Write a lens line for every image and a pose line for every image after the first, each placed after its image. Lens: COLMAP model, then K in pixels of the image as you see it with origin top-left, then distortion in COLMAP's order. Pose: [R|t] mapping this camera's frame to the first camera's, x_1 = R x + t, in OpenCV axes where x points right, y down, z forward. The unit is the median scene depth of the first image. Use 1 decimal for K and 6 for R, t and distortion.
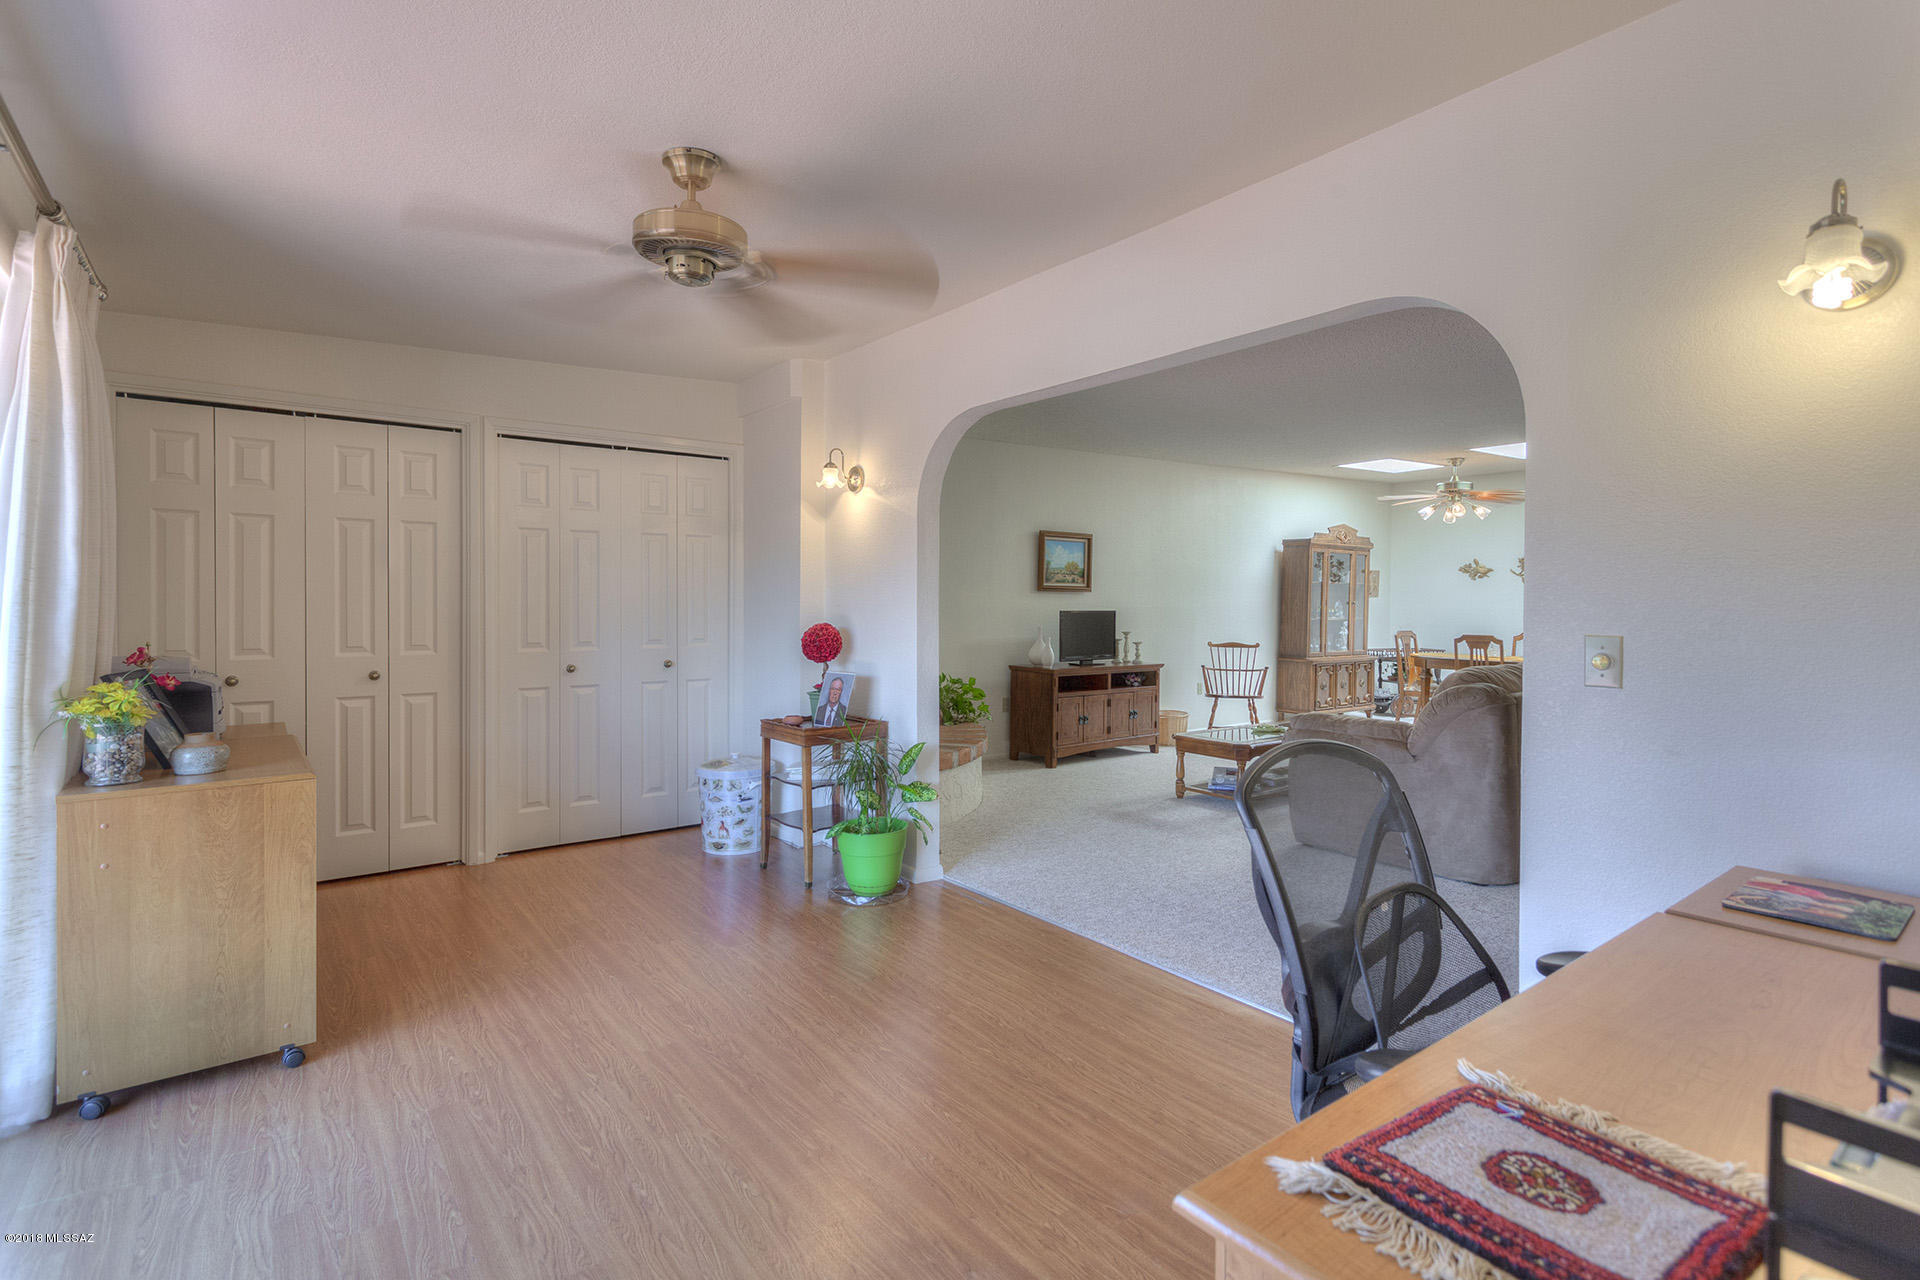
lens RADIAL K [[908.6, 0, 954.3], [0, 908.6, 613.3], [0, 0, 1]] dist [0.000295, 0.003183]
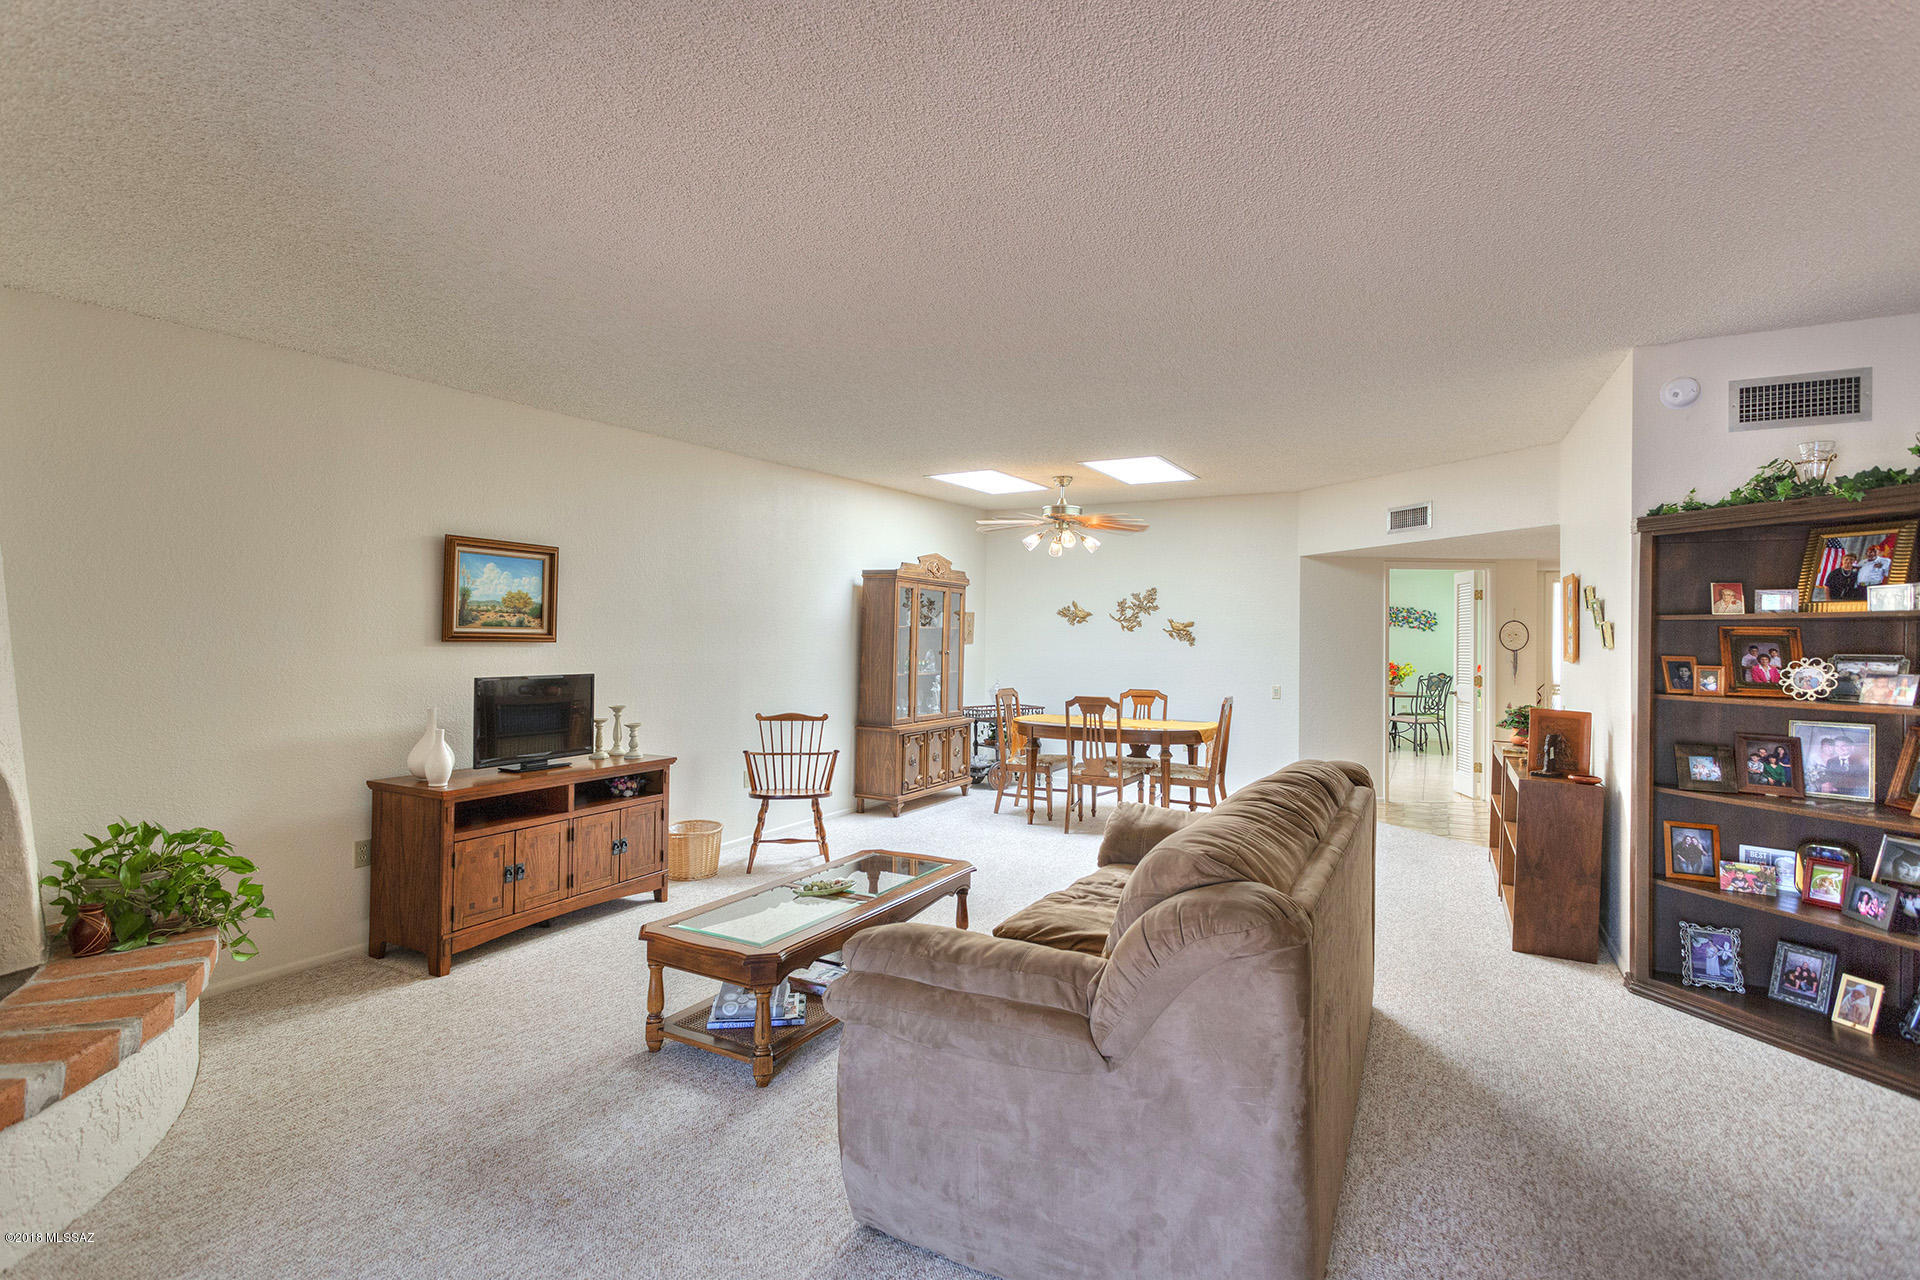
lens RADIAL K [[908.6, 0, 957.7], [0, 908.6, 632.3], [0, 0, 1]] dist [0.000295, 0.003183]
pose [[0.906845, 0.006216, 0.421419, 0.129391], [0.001293, 0.999846, -0.017529, -0.017975], [-0.421463, 0.016441, 0.906697, 0.317202]]
